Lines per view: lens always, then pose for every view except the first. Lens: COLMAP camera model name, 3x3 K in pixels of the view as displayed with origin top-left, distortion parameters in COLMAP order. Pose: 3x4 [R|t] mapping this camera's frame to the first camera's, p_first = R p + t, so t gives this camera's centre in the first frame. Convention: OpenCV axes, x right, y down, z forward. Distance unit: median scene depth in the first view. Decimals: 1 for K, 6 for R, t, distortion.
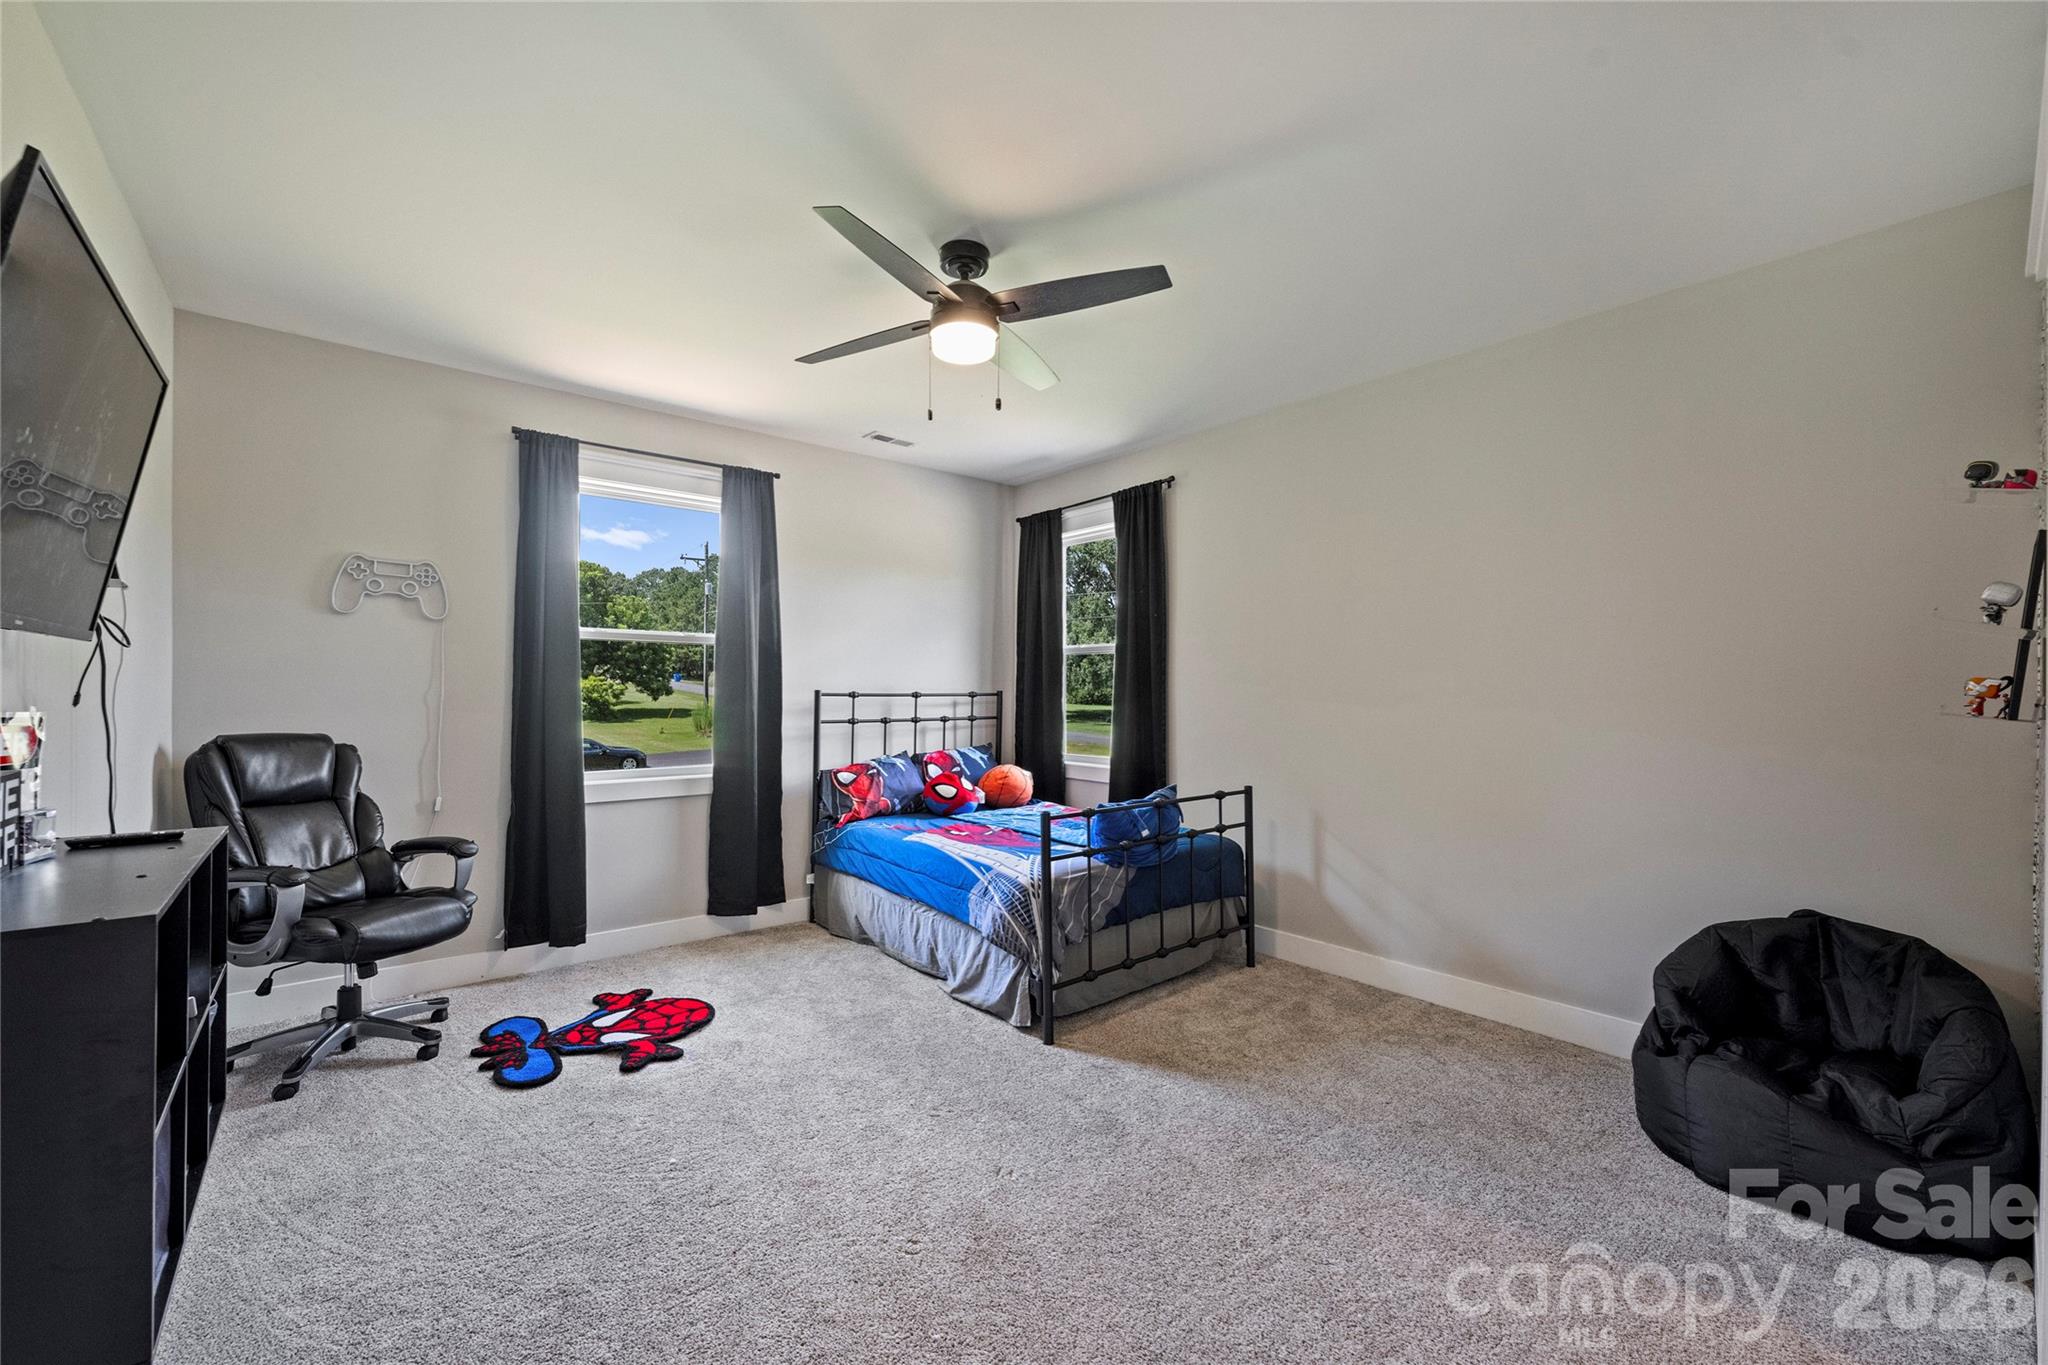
lens RADIAL K [[812.4, 0, 1016.9], [0, 812.4, 688.3], [0, 0, 1]] dist [0.003440, 0.000166]
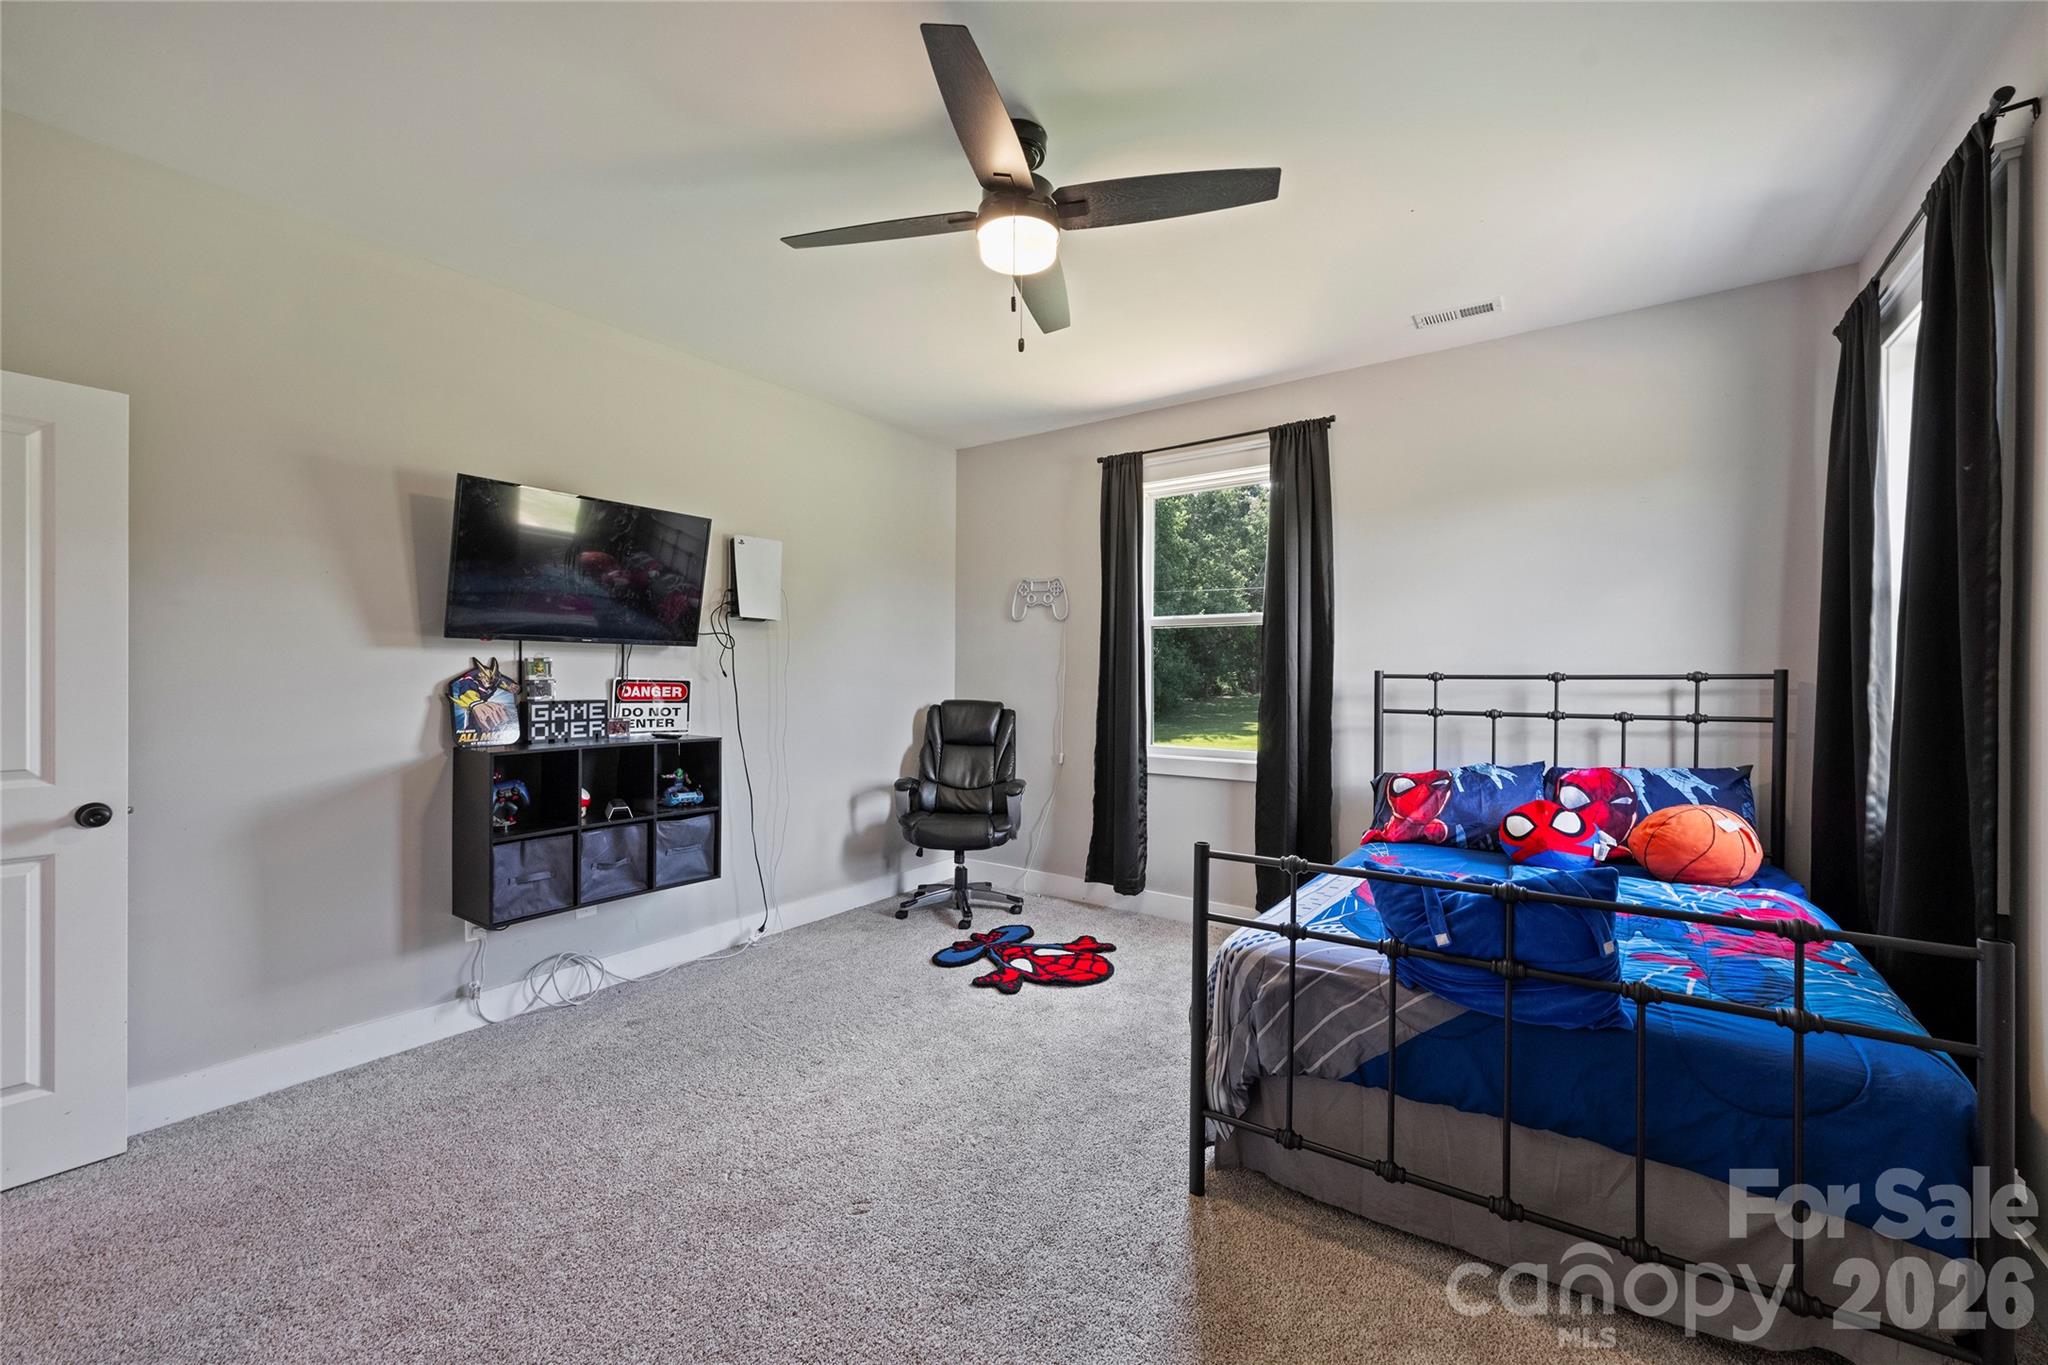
lens RADIAL K [[812.4, 0, 1018.8], [0, 812.4, 677.4], [0, 0, 1]] dist [0.003440, 0.000166]
pose [[0.260585, -0.004600, -0.965440, 0.522450], [0.000366, 0.999989, -0.004666, 0.015040], [0.965451, 0.000862, 0.260584, 0.552248]]
